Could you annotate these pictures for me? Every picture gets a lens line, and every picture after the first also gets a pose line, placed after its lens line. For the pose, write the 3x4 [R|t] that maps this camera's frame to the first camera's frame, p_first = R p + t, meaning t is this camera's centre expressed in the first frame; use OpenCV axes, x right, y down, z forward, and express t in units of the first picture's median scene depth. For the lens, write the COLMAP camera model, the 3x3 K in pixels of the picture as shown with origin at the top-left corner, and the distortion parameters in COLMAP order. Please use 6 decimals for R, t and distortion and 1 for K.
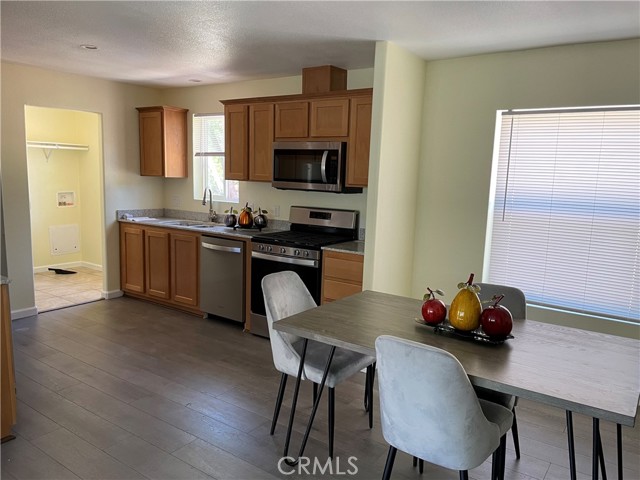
lens RADIAL K [[500.2, 0, 324.5], [0, 500.2, 241.1], [0, 0, 1]] dist [0.074933, -0.092454]
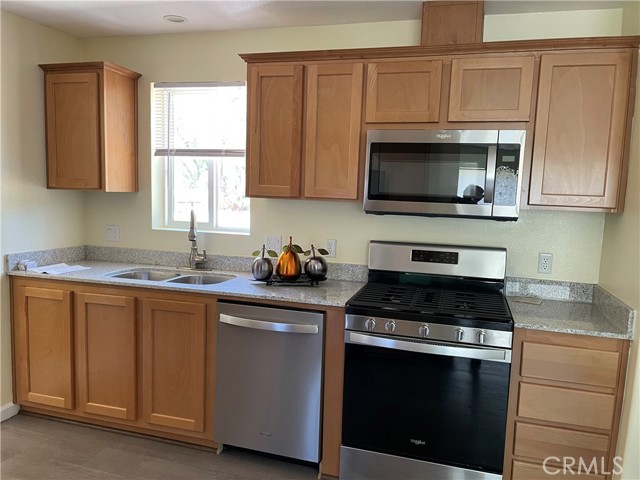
lens RADIAL K [[500.2, 0, 316.7], [0, 500.2, 240.4], [0, 0, 1]] dist [0.074933, -0.092454]
pose [[0.946798, -0.032007, 0.320232, -0.305469], [0.038892, 0.999129, -0.015127, -0.061904], [-0.319469, 0.026777, 0.947218, 0.444204]]
